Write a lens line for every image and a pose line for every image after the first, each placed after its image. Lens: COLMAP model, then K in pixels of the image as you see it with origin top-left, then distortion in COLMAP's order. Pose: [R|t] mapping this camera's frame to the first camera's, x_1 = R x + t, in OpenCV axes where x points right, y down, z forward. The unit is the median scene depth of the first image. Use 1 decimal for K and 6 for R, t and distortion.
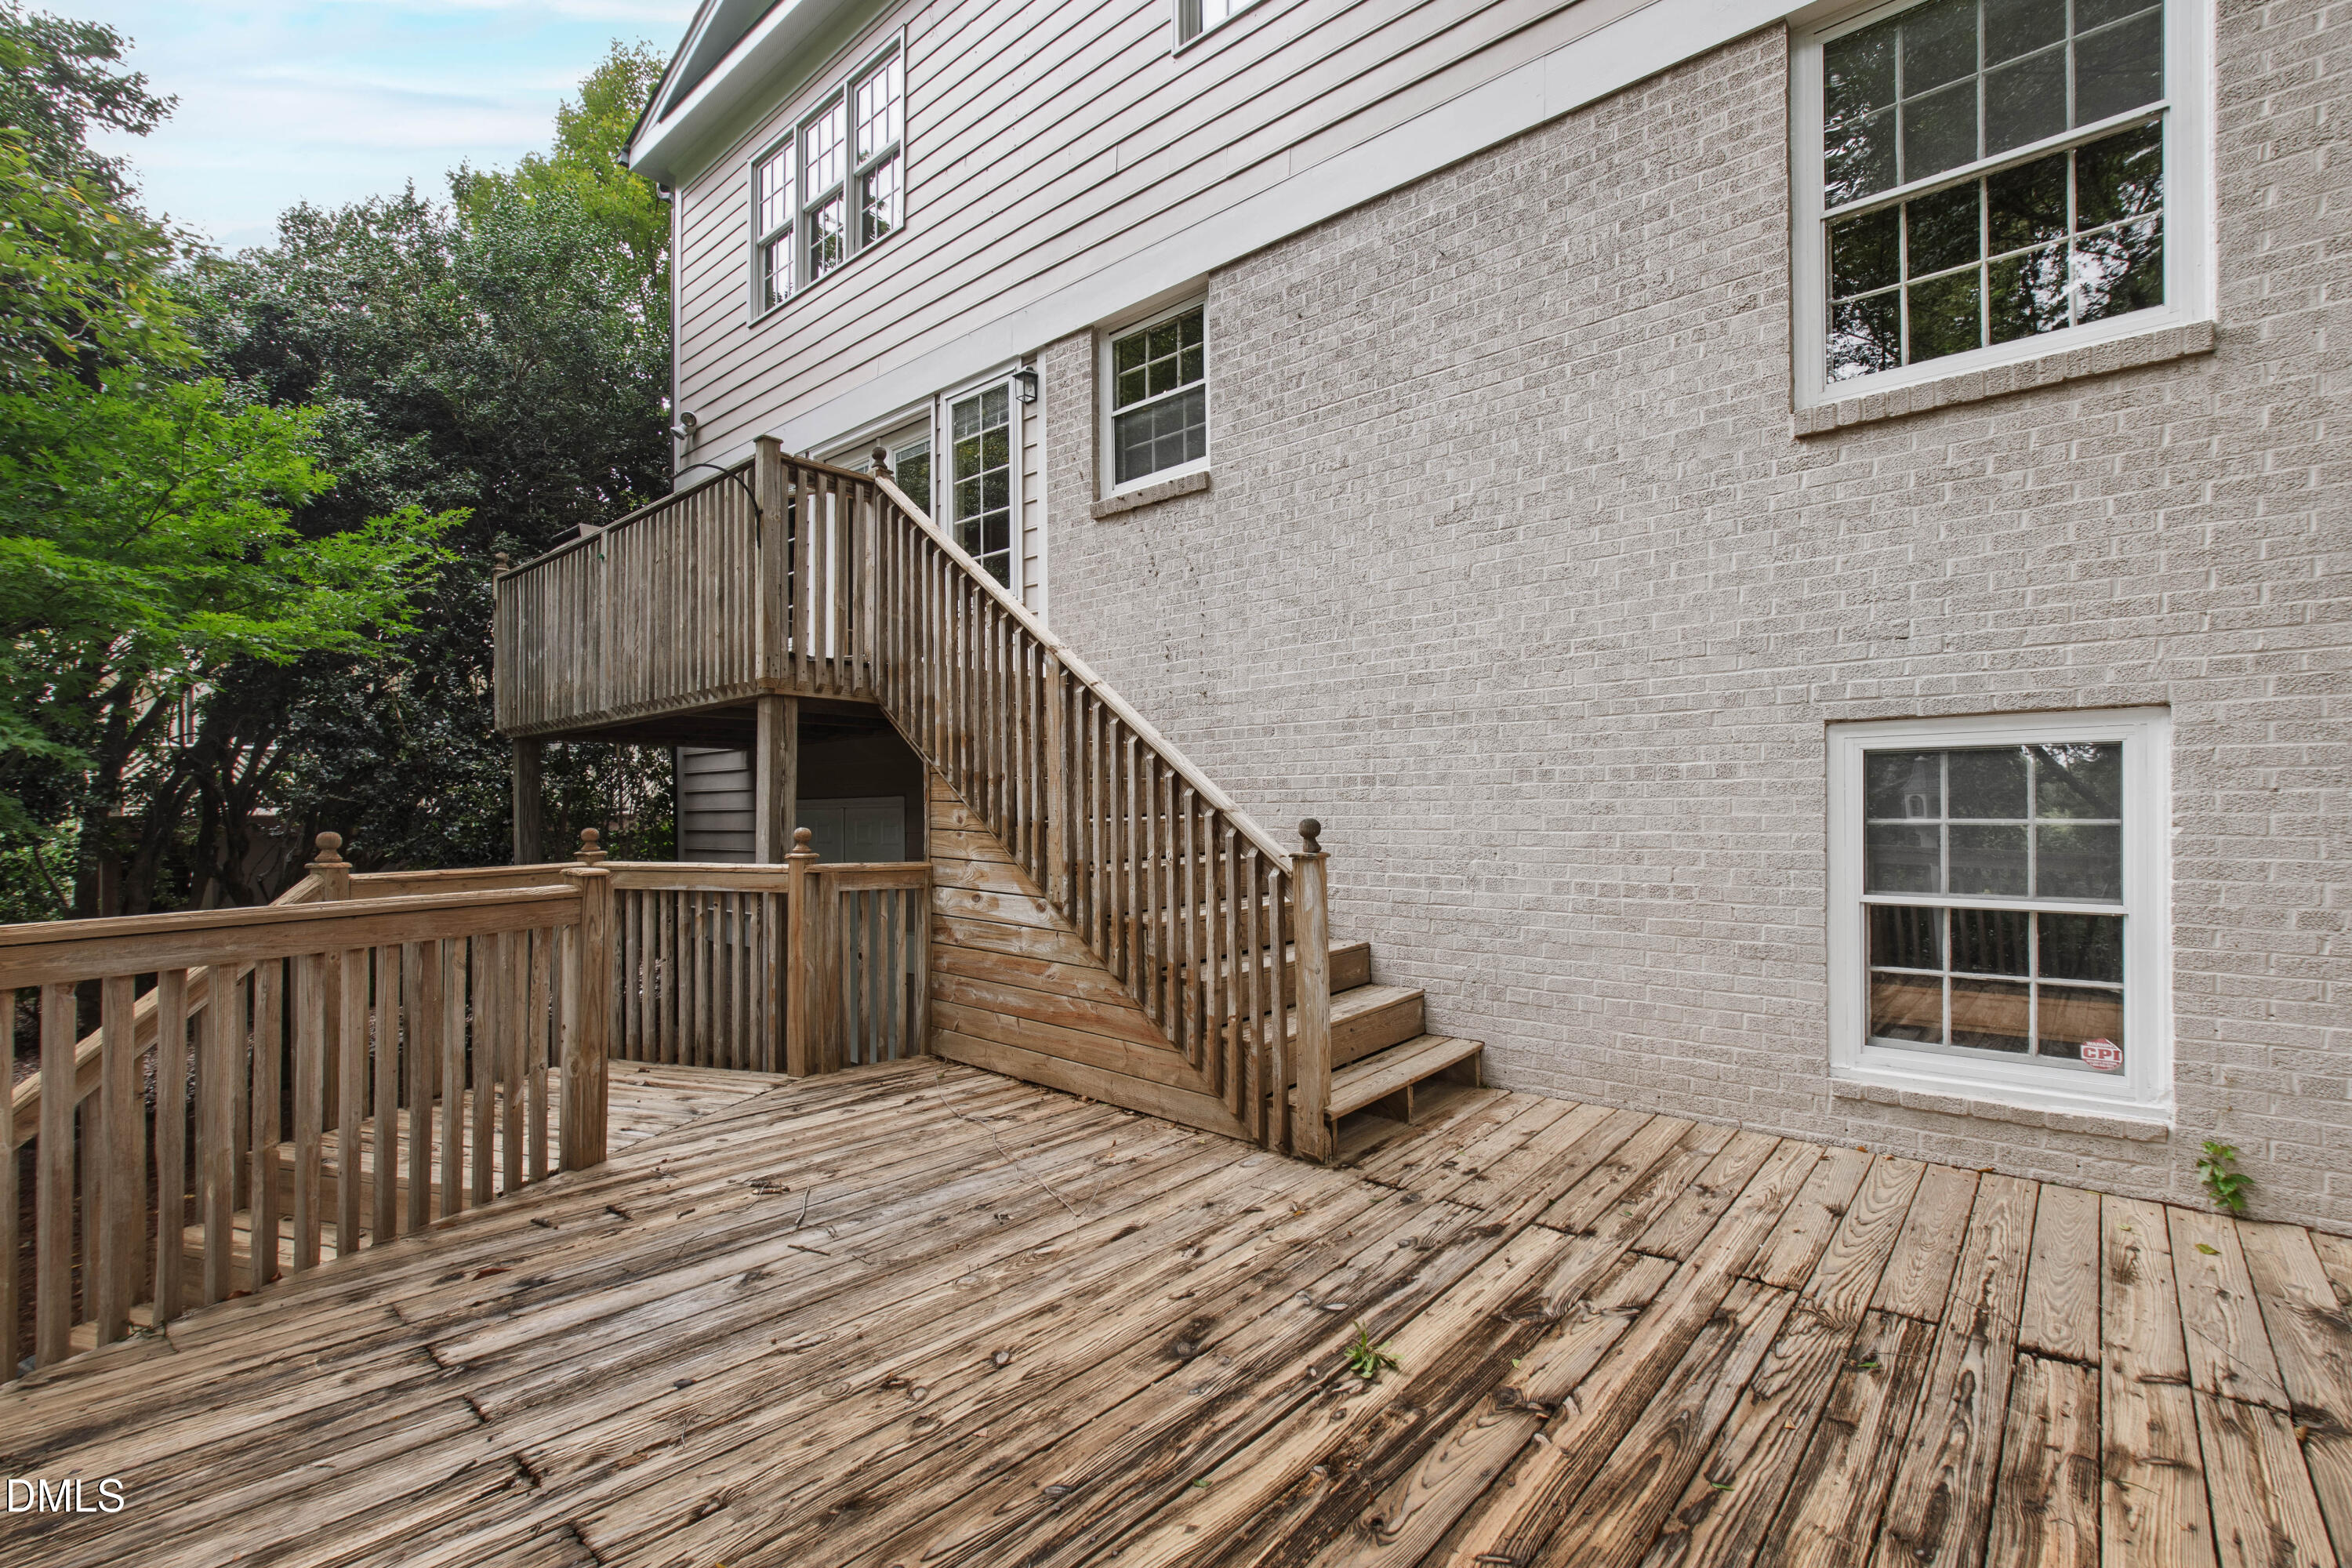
lens RADIAL K [[1053.2, 0, 1157.6], [0, 1053.2, 794.7], [0, 0, 1]] dist [-0.001995, -0.001463]
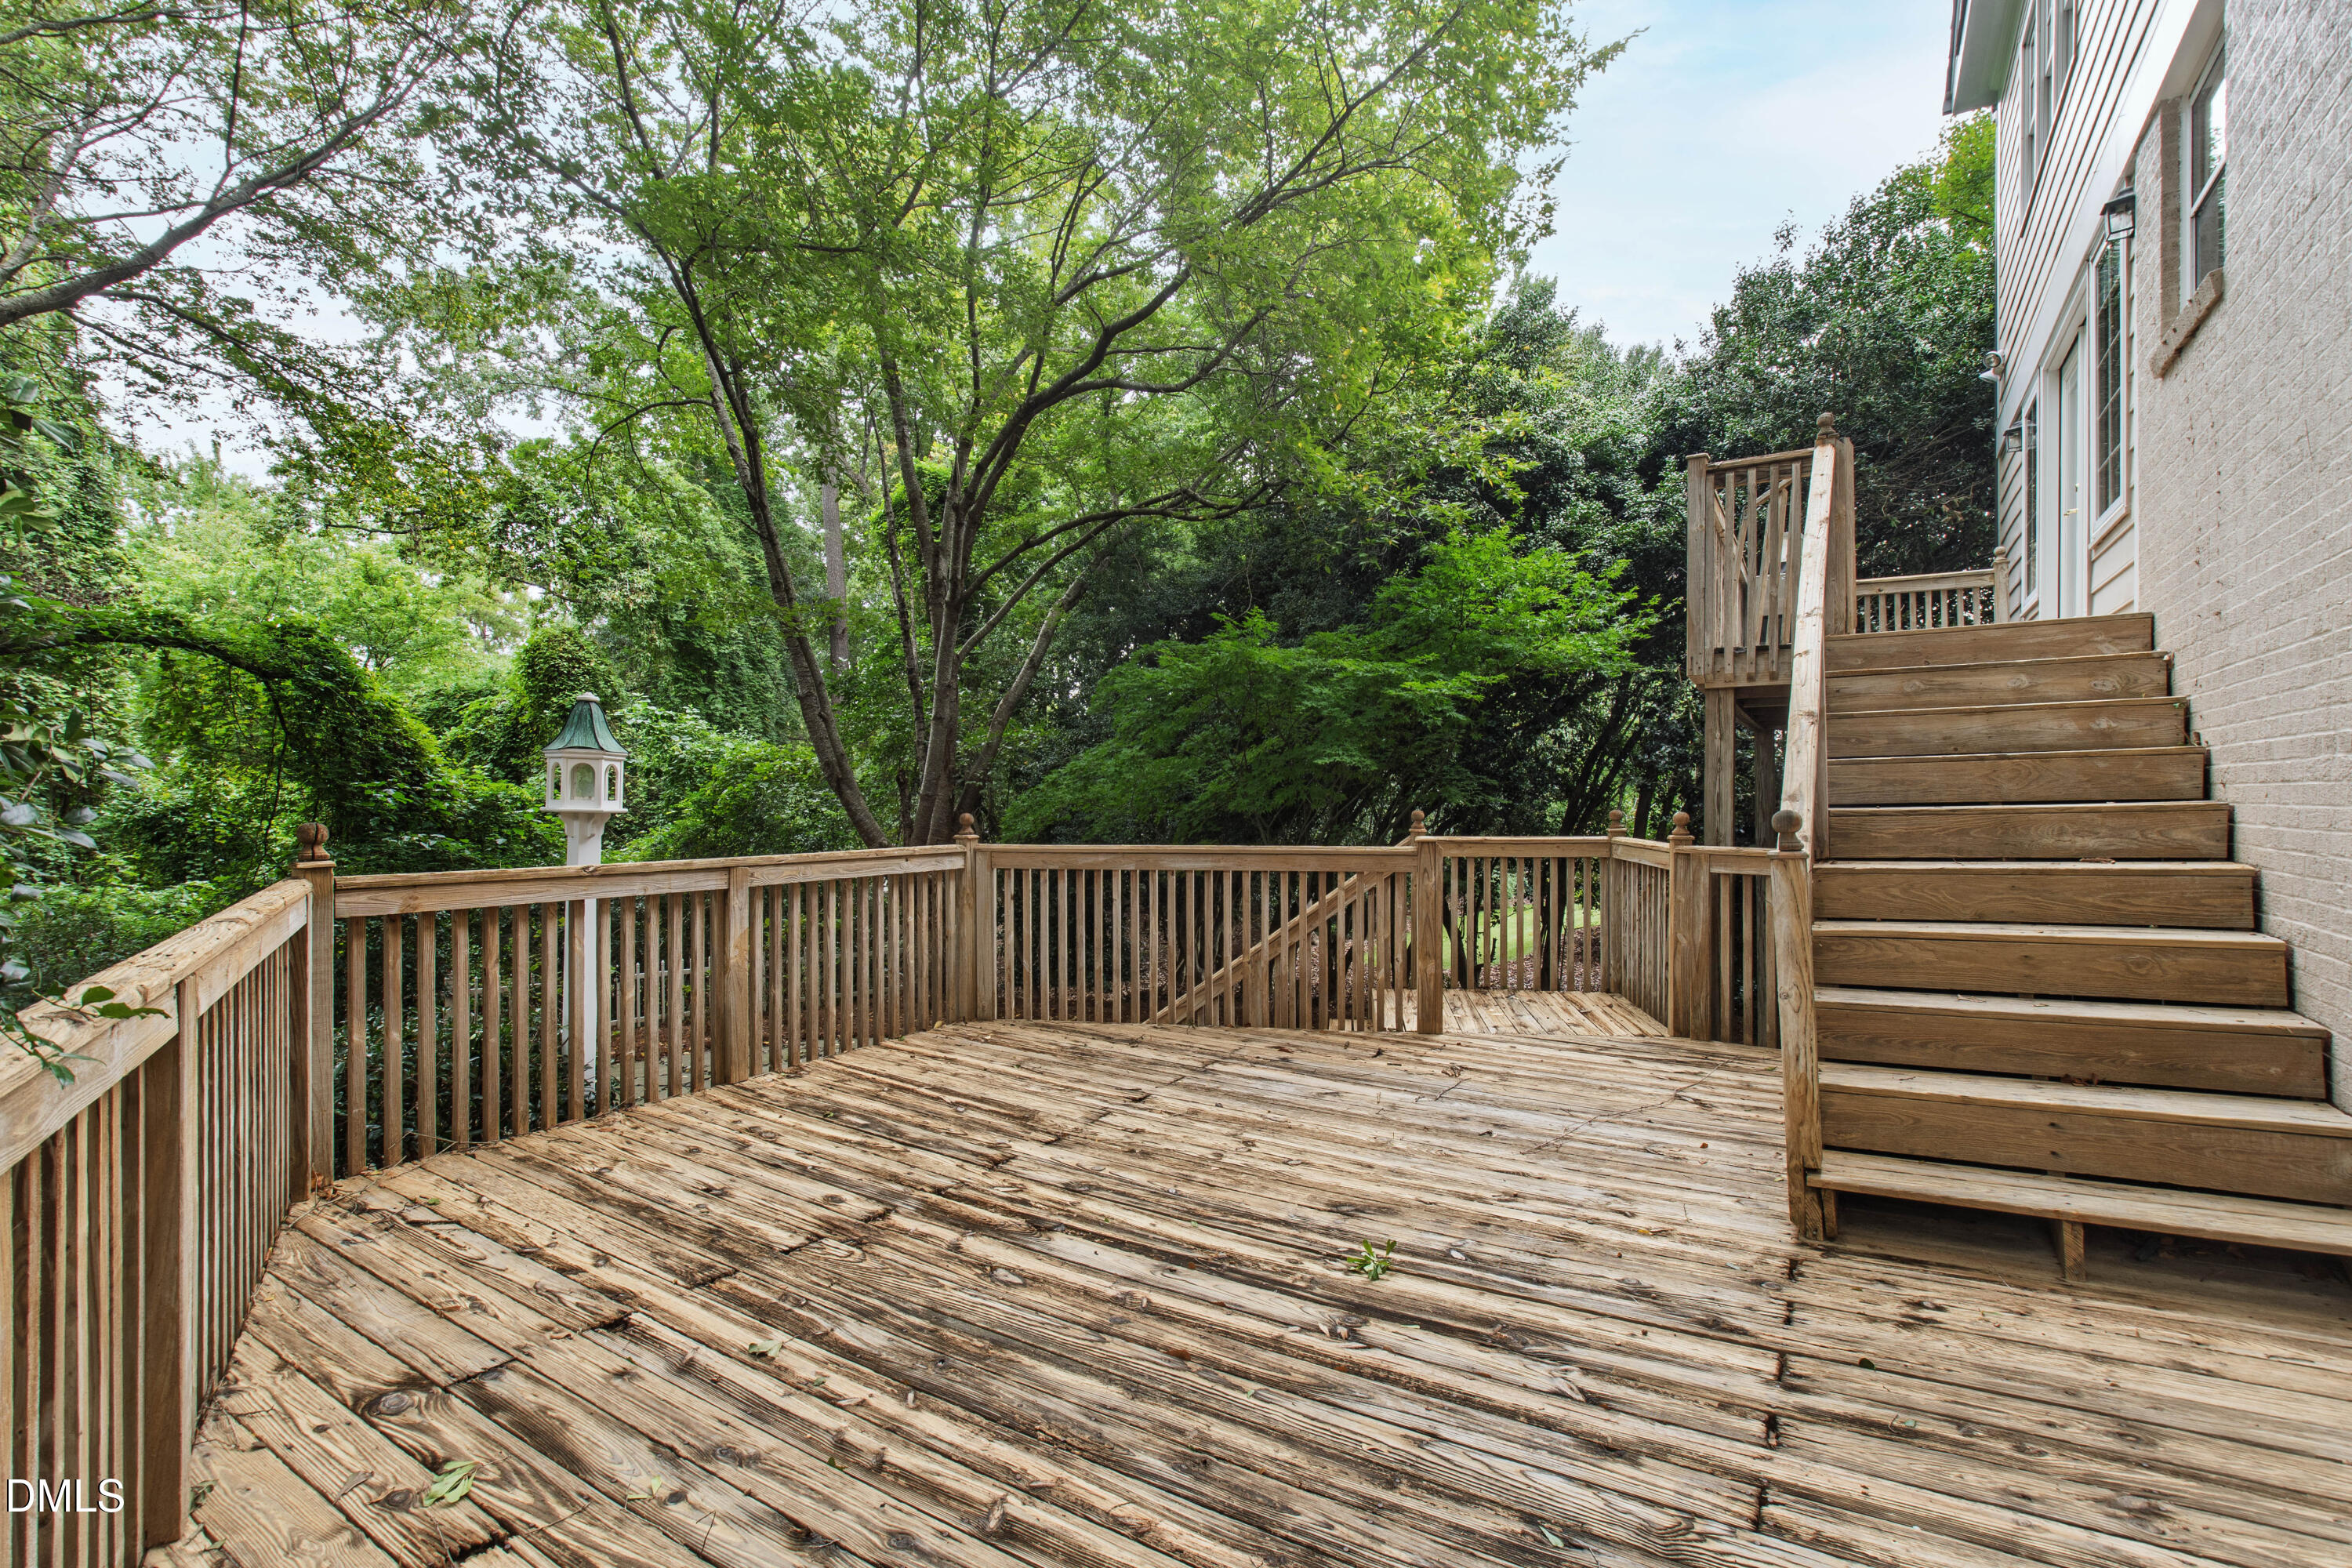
lens RADIAL K [[1053.2, 0, 1156.3], [0, 1053.2, 793.8], [0, 0, 1]] dist [-0.001995, -0.001463]
pose [[0.153630, -0.000804, -0.988128, 1.145355], [0.019562, 0.999806, 0.002228, -0.000795], [0.987935, -0.019672, 0.153616, 0.506710]]
